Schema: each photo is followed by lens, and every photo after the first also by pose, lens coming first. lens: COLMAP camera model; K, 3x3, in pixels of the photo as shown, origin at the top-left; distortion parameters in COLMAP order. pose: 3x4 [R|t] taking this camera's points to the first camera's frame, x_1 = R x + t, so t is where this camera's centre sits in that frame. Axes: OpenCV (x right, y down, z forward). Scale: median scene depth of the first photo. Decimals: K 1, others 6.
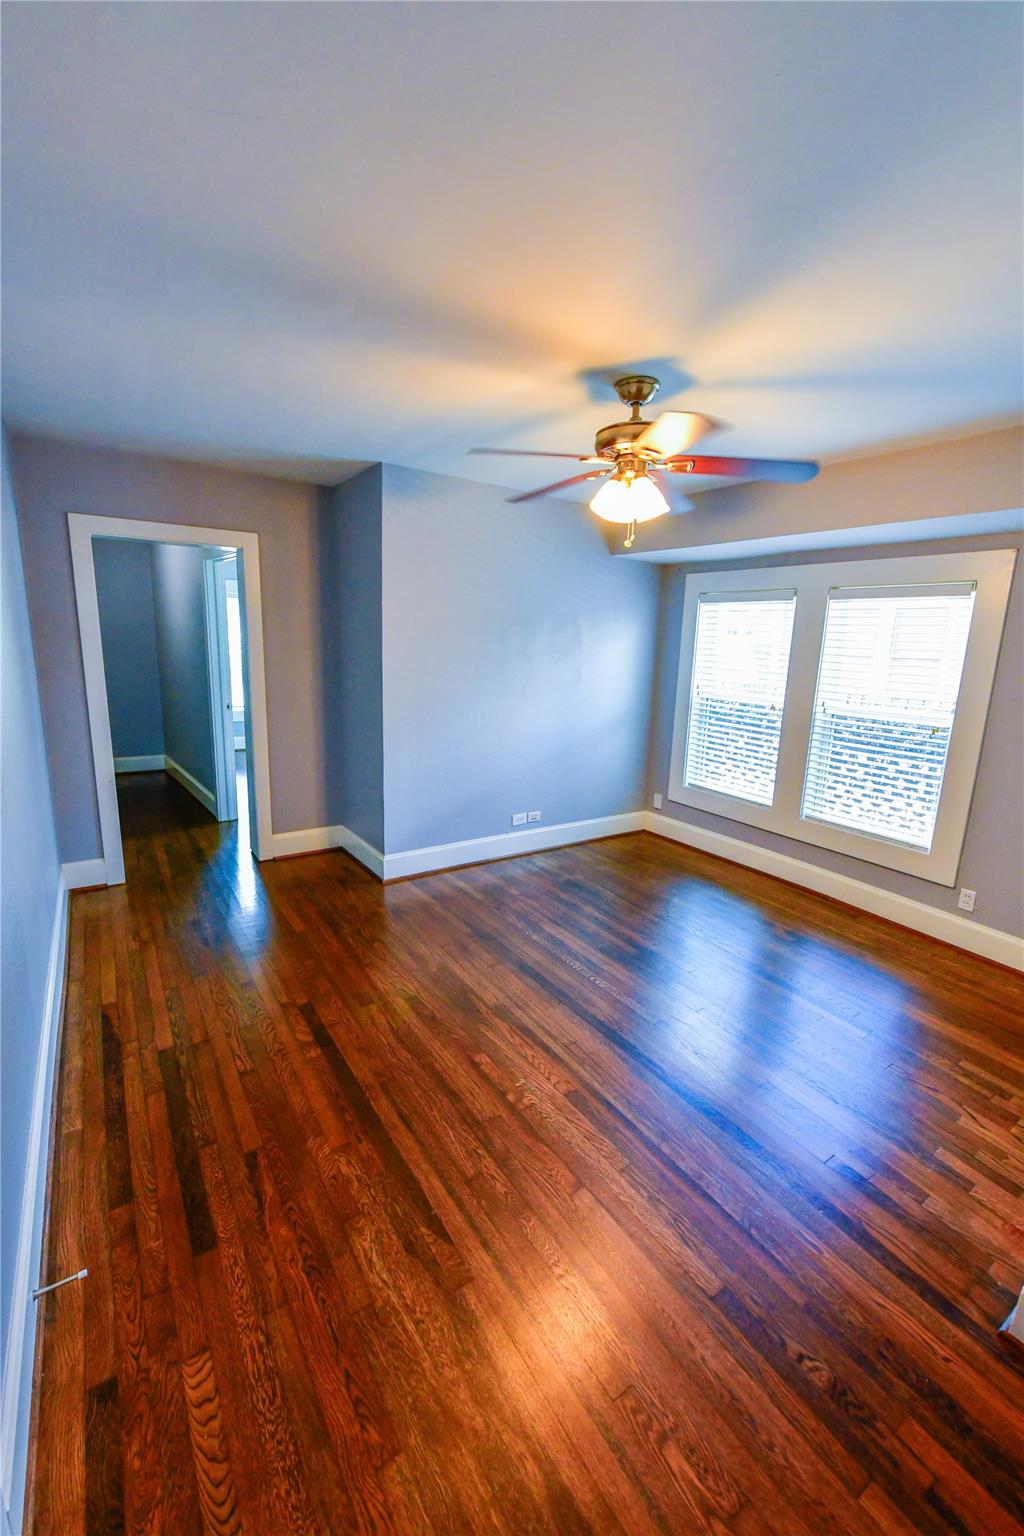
lens RADIAL K [[607.6, 0, 518.6], [0, 607.6, 762.5], [0, 0, 1]] dist [-0.004669, -0.000049]
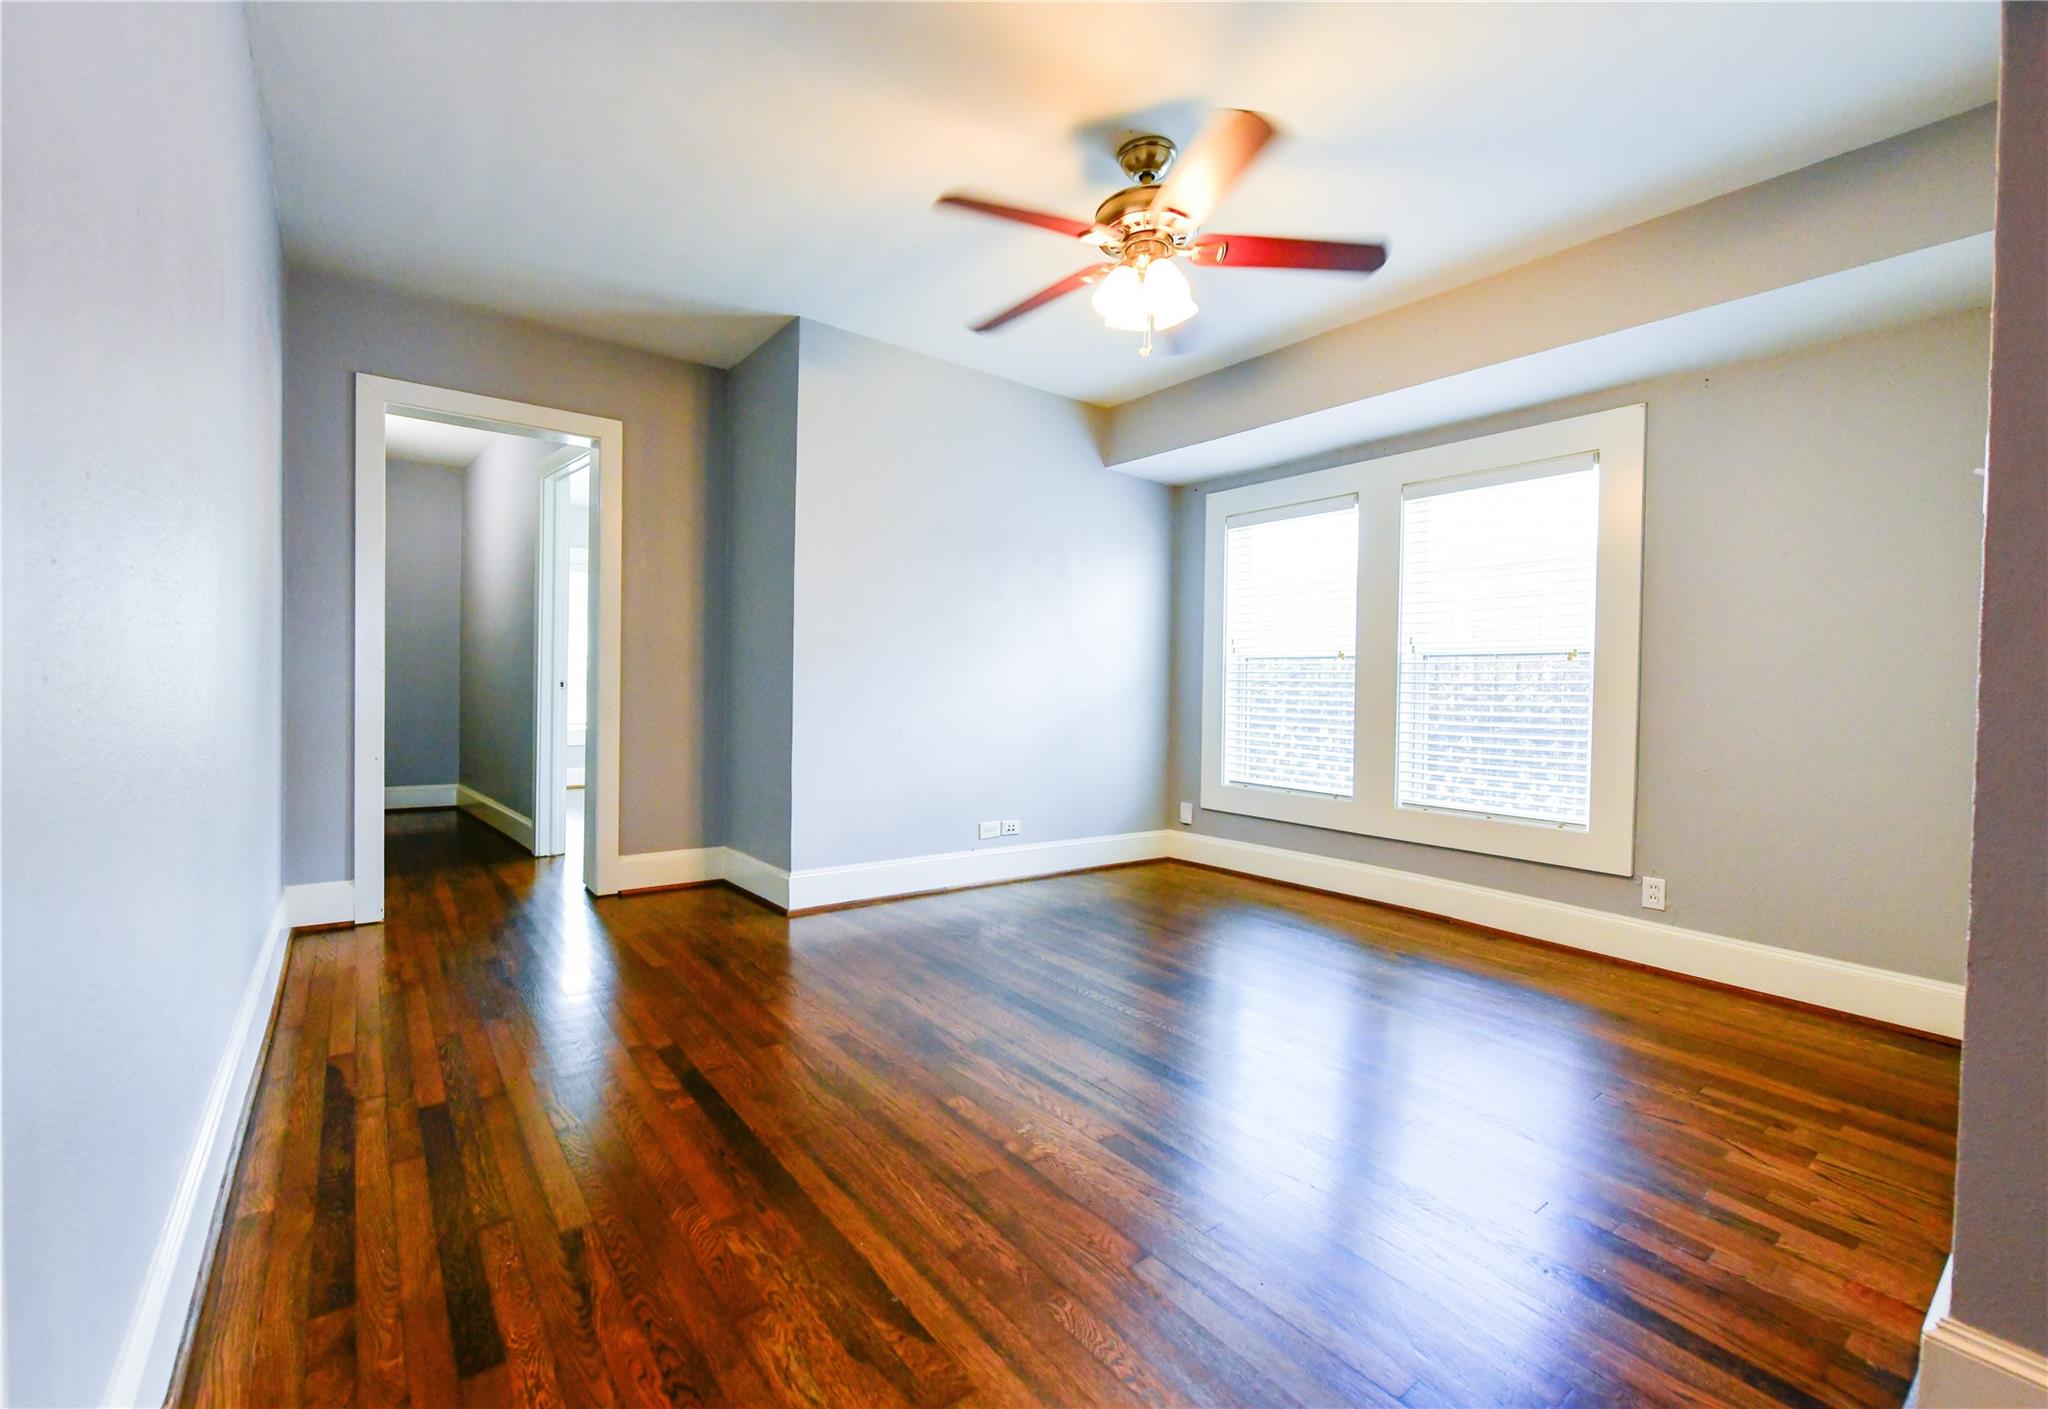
lens RADIAL K [[847.7, 0, 1005.2], [0, 847.7, 700.5], [0, 0, 1]] dist [-0.002119, -0.000910]
pose [[0.998717, -0.019199, 0.046860, -0.040820], [0.027347, 0.983290, -0.179983, 0.214388], [-0.042621, 0.181033, 0.982553, 0.069811]]
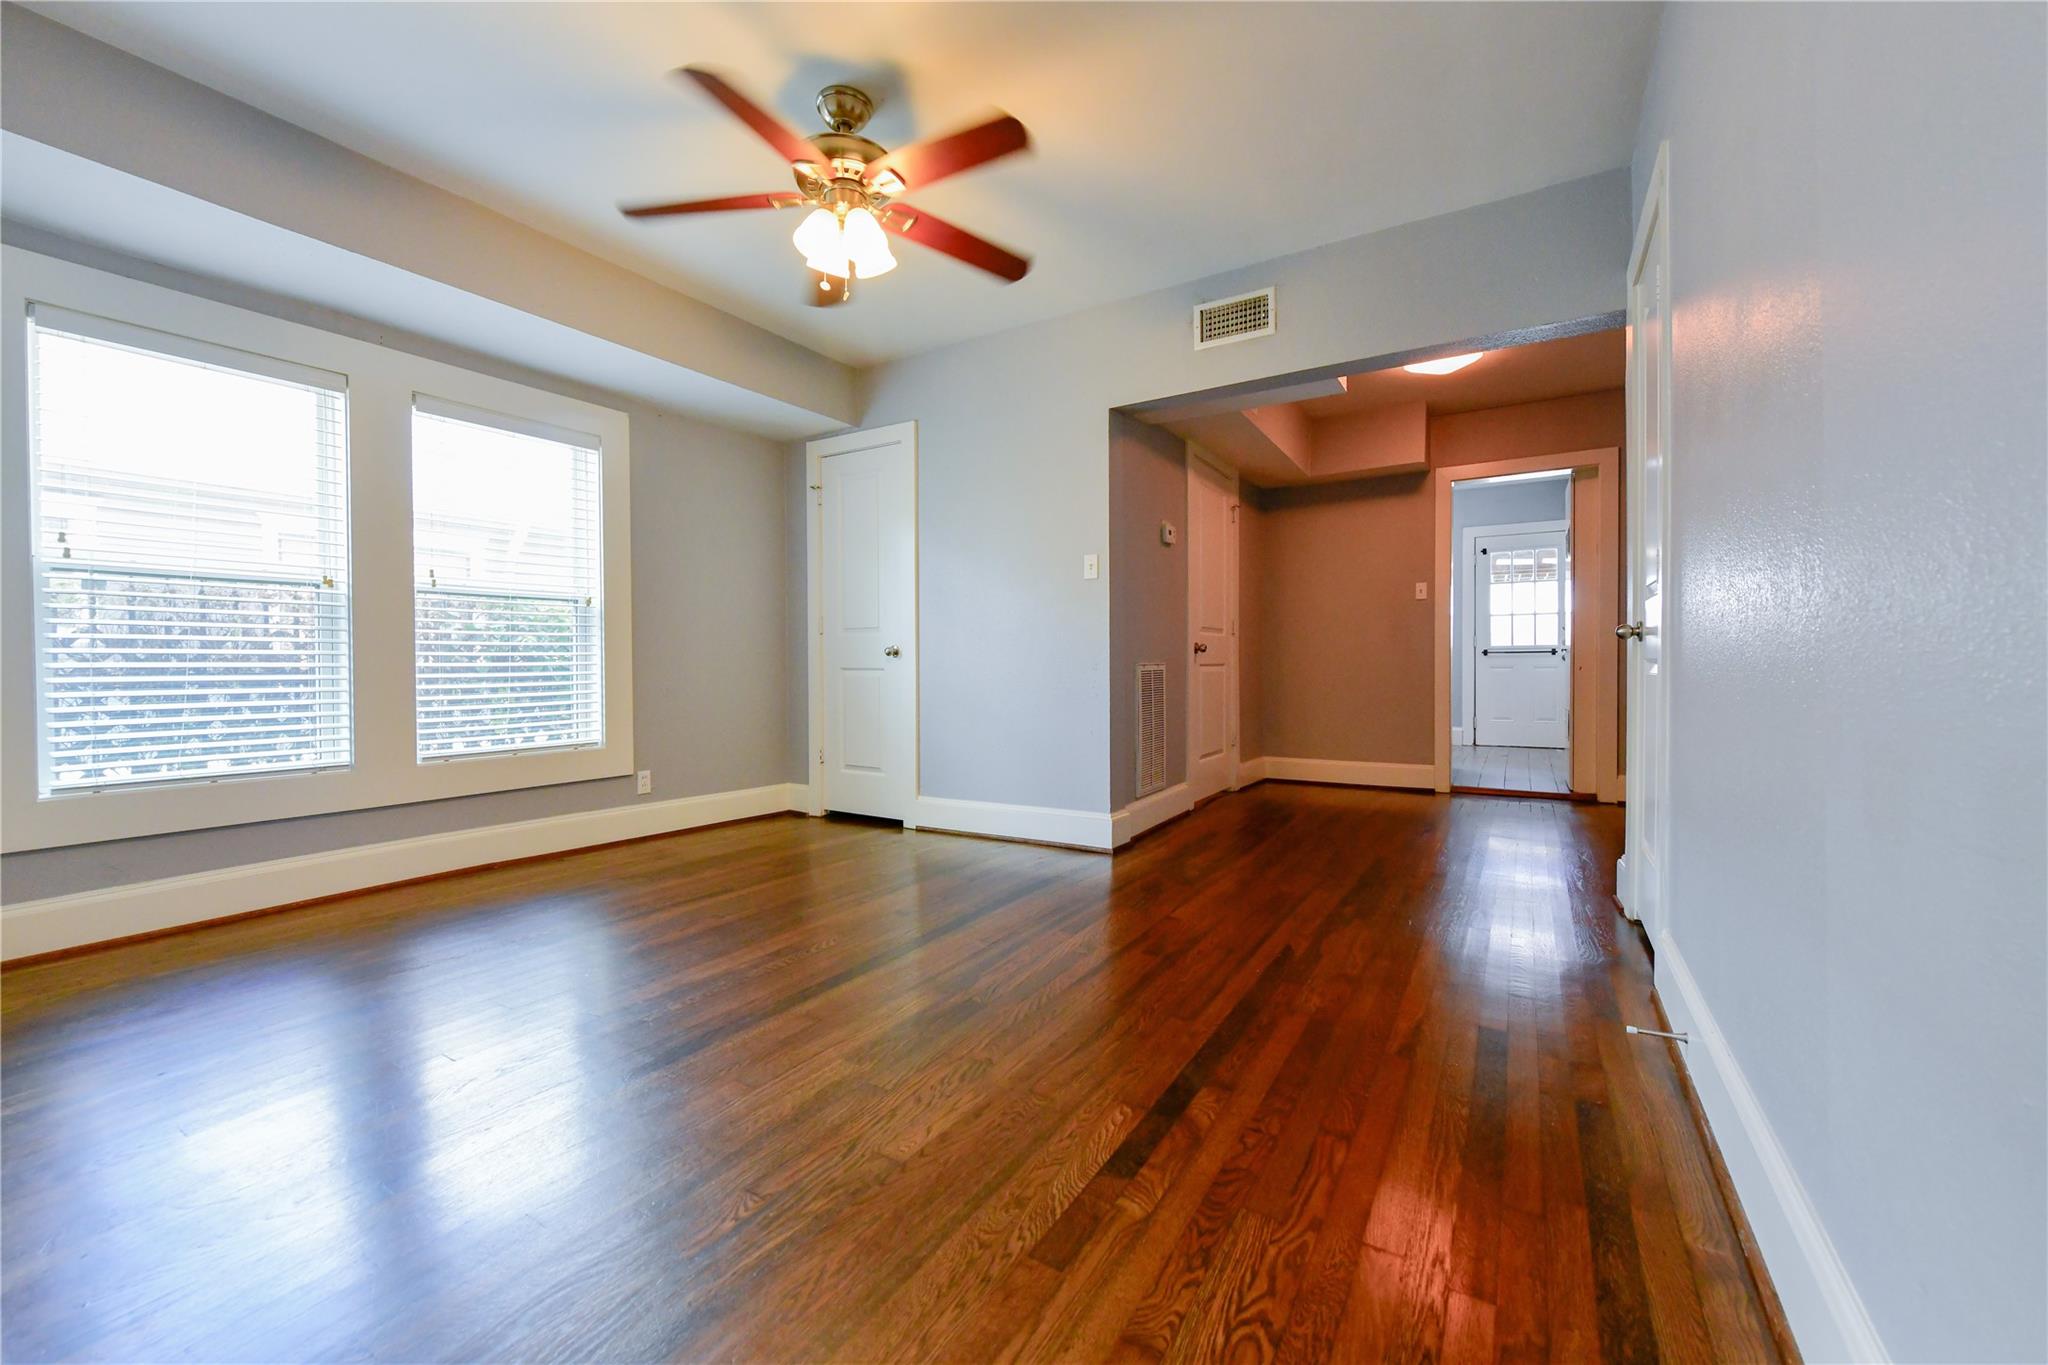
lens RADIAL K [[810.2, 0, 1017.3], [0, 810.2, 667.6], [0, 0, 1]] dist [-0.004669, -0.000049]
pose [[-0.394219, -0.044971, 0.917916, -0.795715], [0.168967, 0.978229, 0.120493, 0.003344], [-0.903350, 0.202598, -0.378037, 1.188293]]
